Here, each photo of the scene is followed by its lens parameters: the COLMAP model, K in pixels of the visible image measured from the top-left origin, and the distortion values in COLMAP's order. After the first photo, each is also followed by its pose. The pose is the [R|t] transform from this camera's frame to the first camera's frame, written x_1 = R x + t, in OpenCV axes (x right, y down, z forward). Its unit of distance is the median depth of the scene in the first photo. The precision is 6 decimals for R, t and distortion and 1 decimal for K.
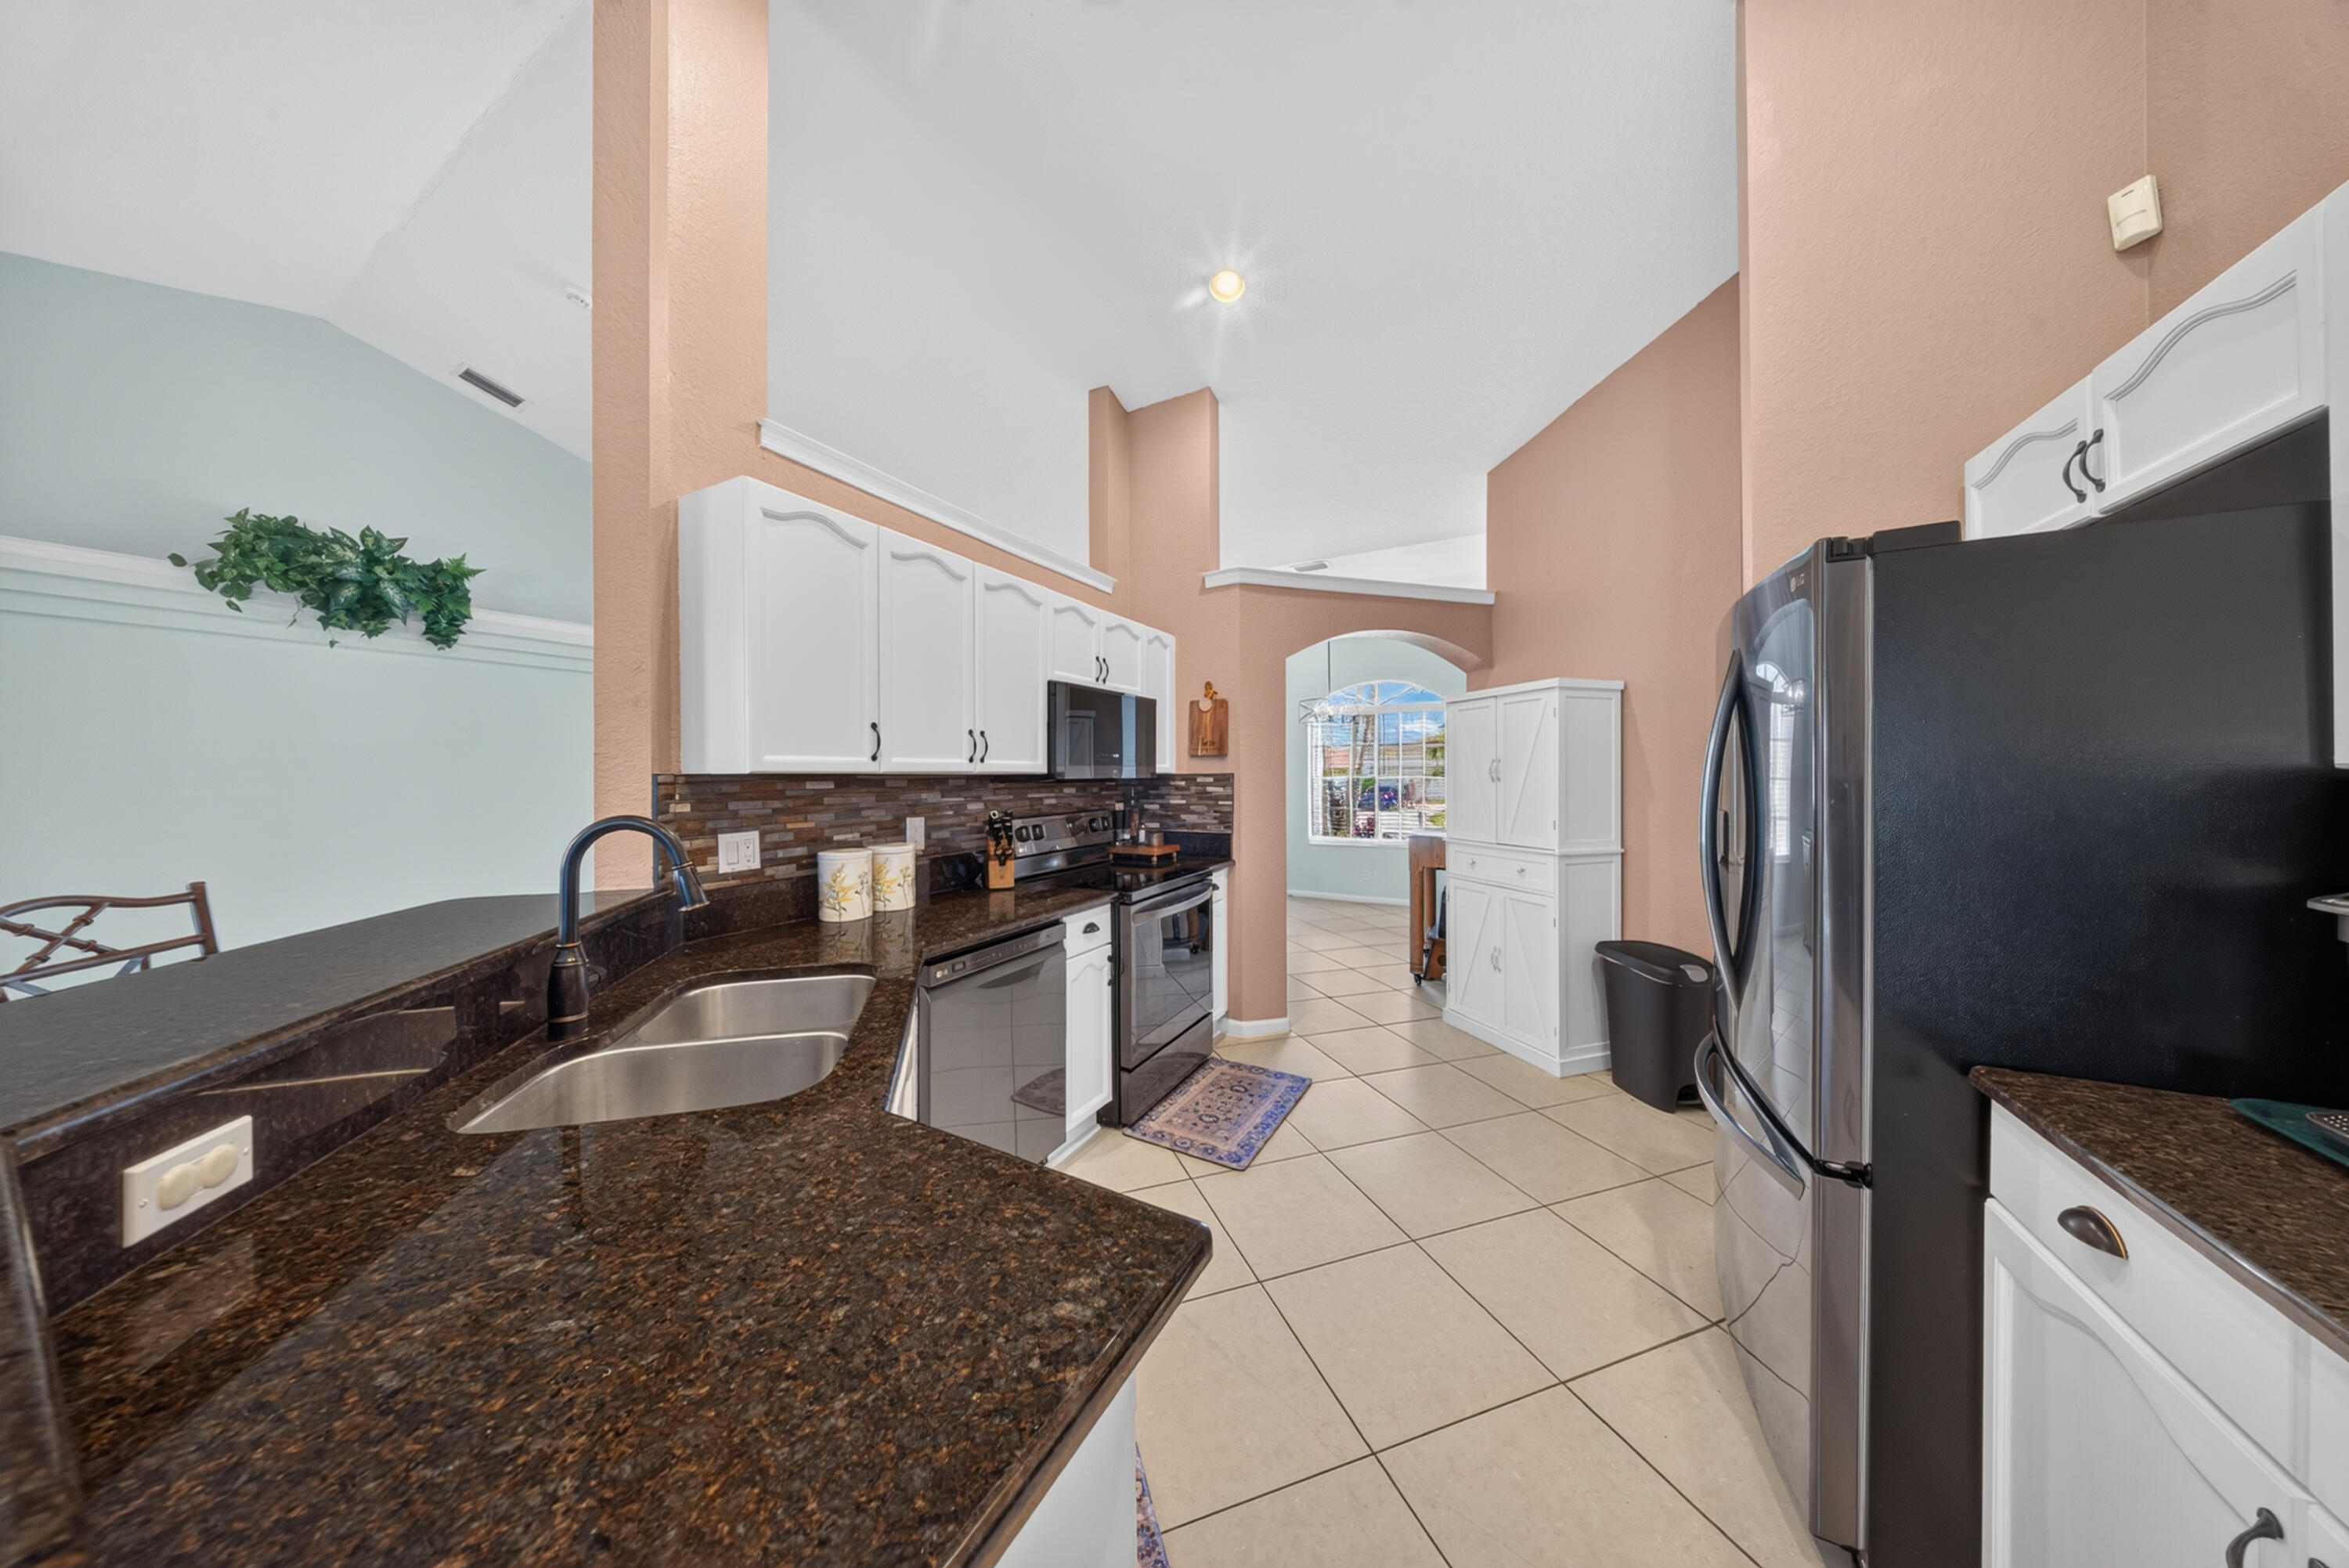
lens RADIAL K [[687.8, 0, 1164.2], [0, 687.8, 776.5], [0, 0, 1]] dist [0.007866, -0.004989]
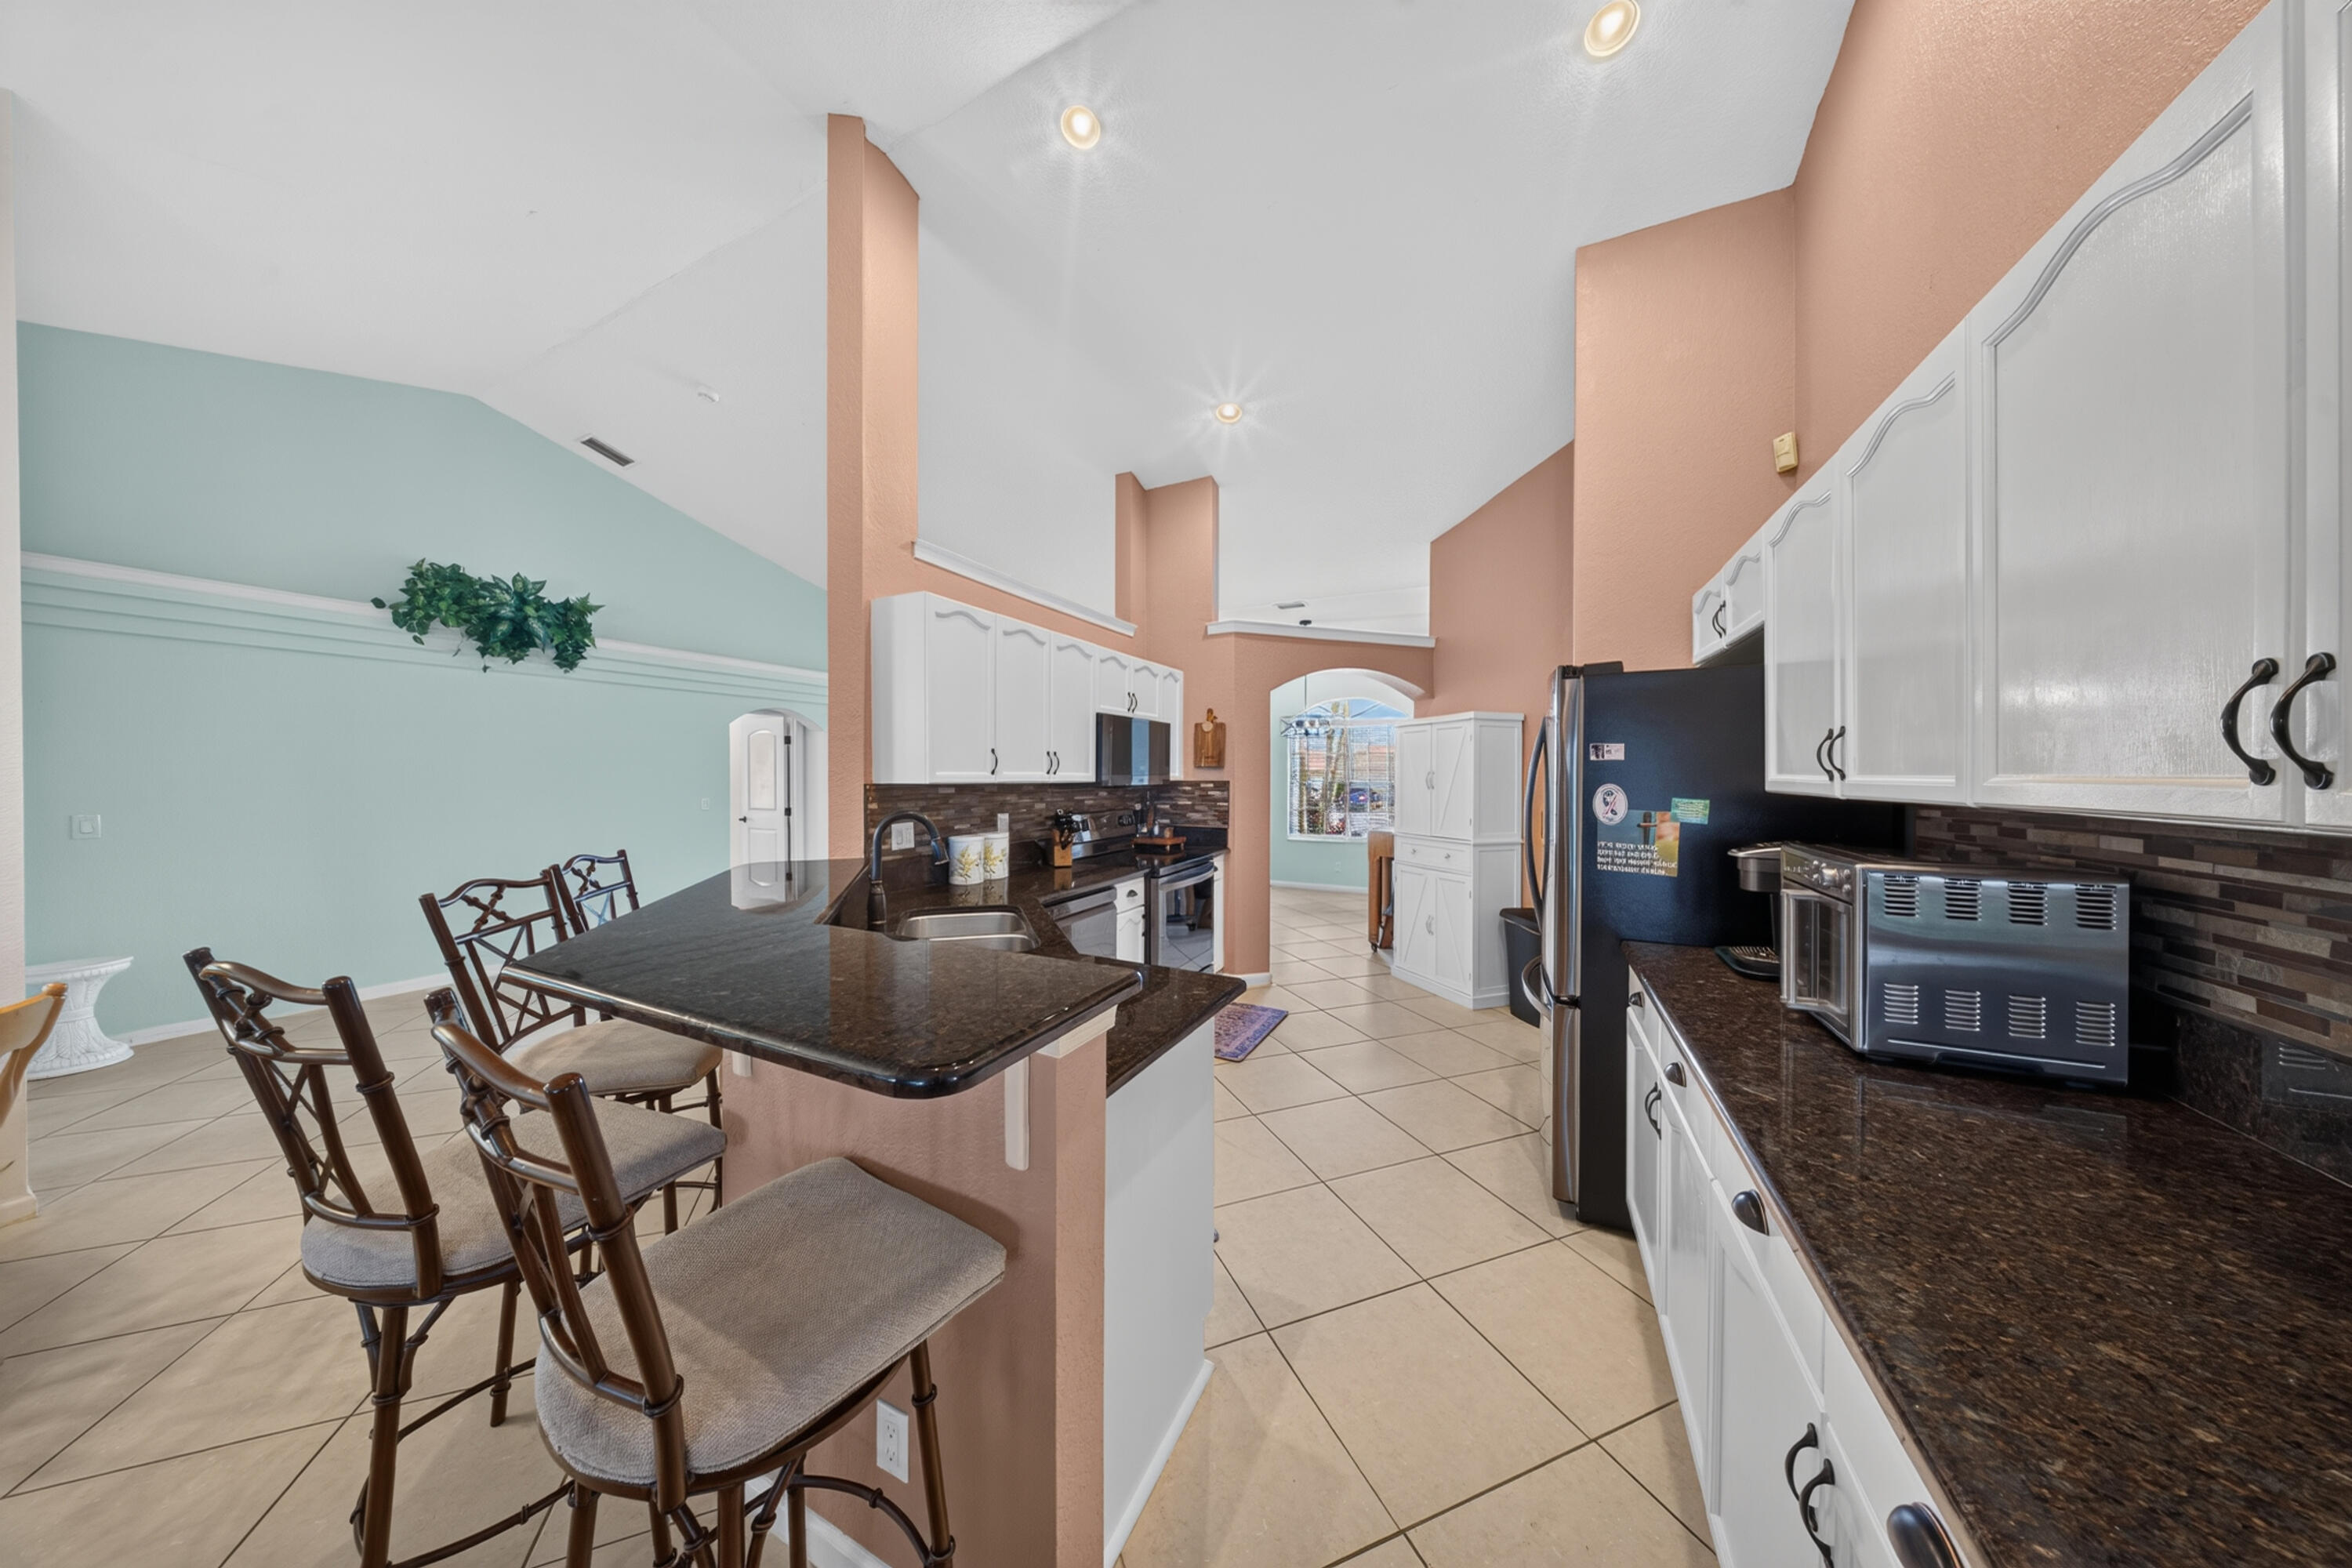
lens RADIAL K [[688.7, 0, 1165.7], [0, 688.7, 776.5], [0, 0, 1]] dist [0.007866, -0.004989]
pose [[0.999470, 0.005792, 0.032041, -0.061626], [-0.005788, 0.999983, -0.000201, -0.012387], [-0.032041, 0.000016, 0.999487, -0.291696]]
